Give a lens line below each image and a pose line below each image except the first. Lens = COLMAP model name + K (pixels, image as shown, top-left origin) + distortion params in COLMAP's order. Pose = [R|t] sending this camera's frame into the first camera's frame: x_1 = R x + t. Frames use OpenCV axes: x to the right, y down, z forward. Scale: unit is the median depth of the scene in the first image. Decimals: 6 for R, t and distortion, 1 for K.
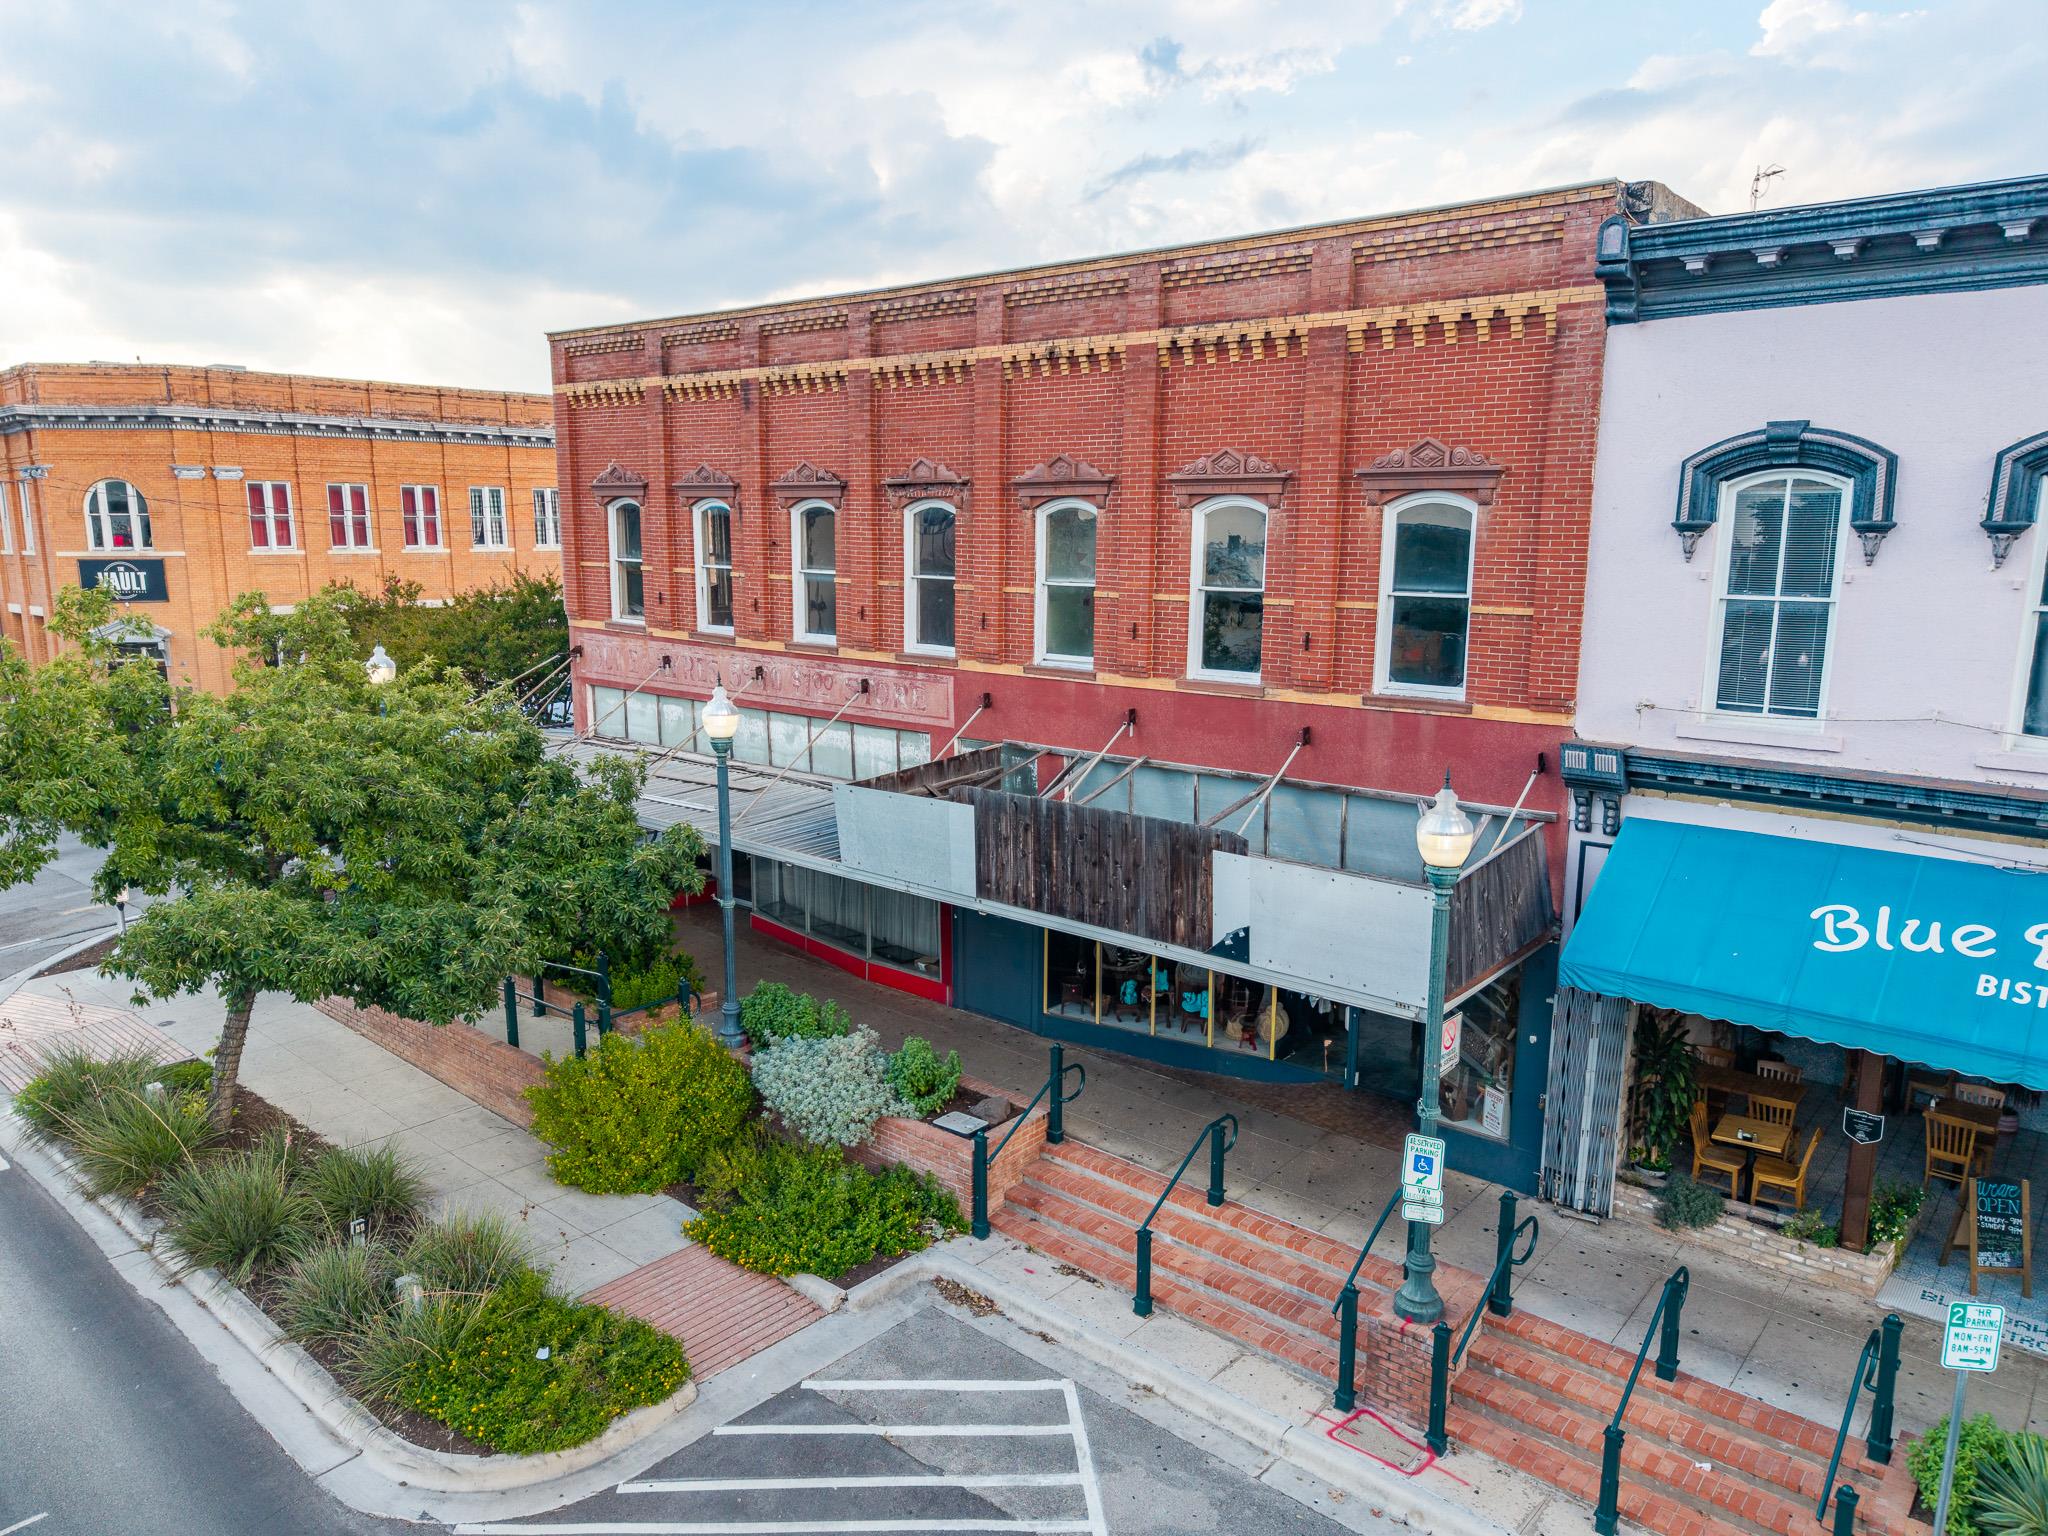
lens RADIAL K [[1385.4, 0, 1024.0], [0, 1385.4, 768.0], [0, 0, 1]] dist [0.019397, -0.006000]
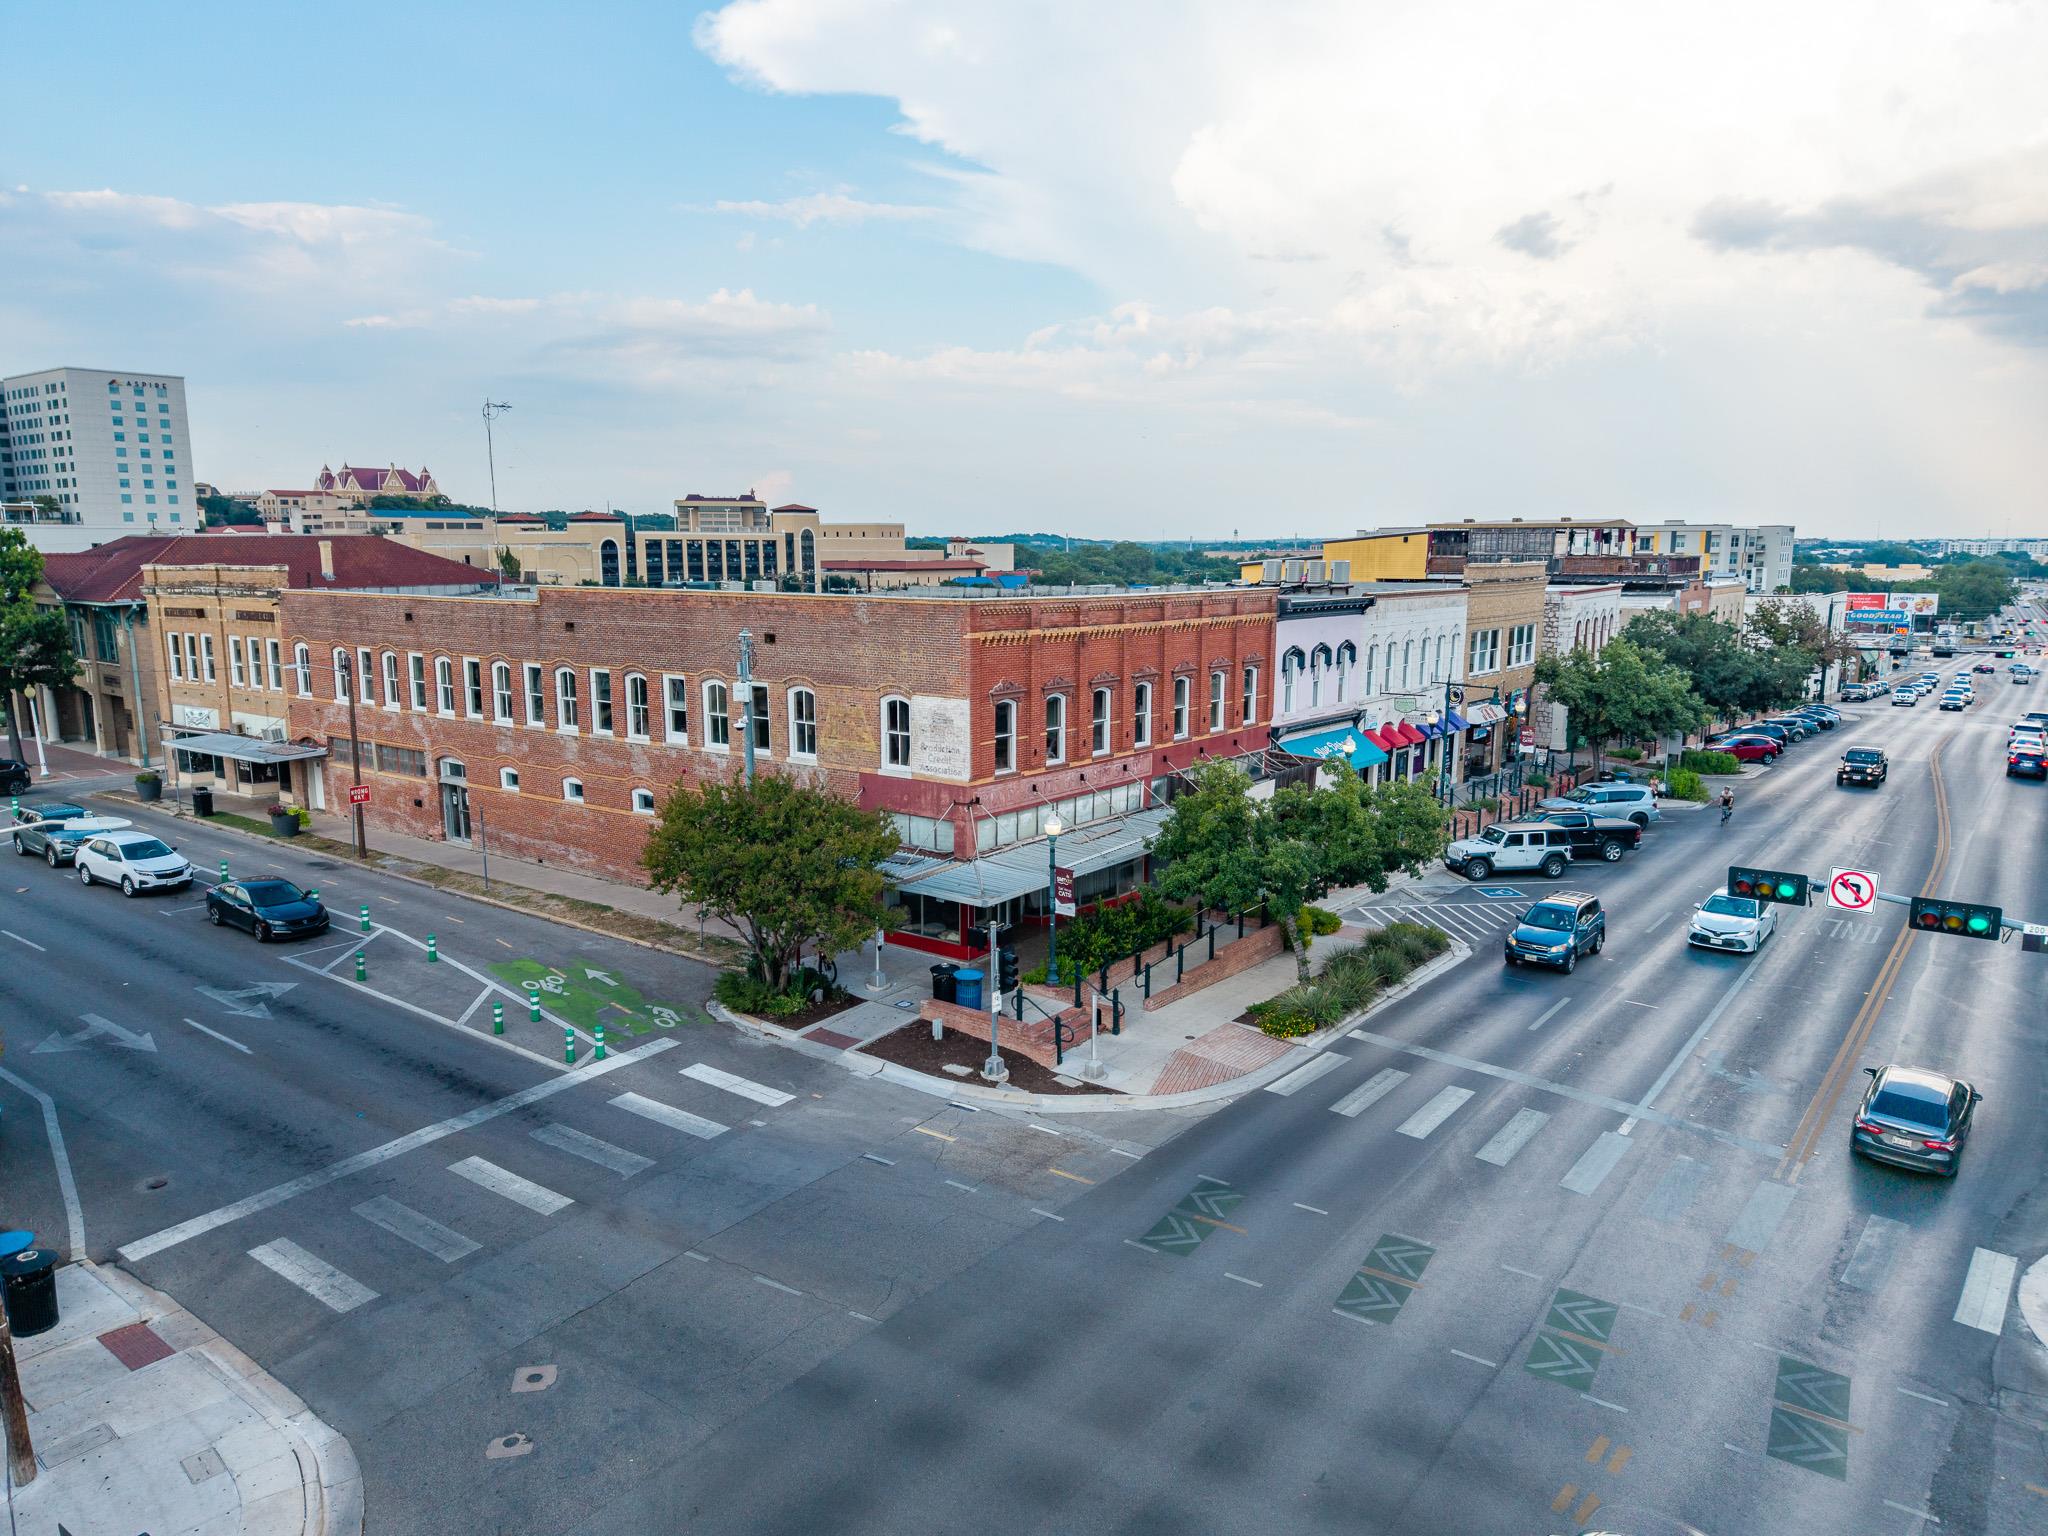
lens RADIAL K [[1378.3, 0, 1024.0], [0, 1378.3, 768.0], [0, 0, 1]] dist [0.049282, -0.063801]
pose [[-0.071521, -0.166230, 0.983490, -1.980106], [0.168158, 0.969892, 0.176161, -0.413786], [-0.983162, 0.177981, -0.041415, 1.100588]]
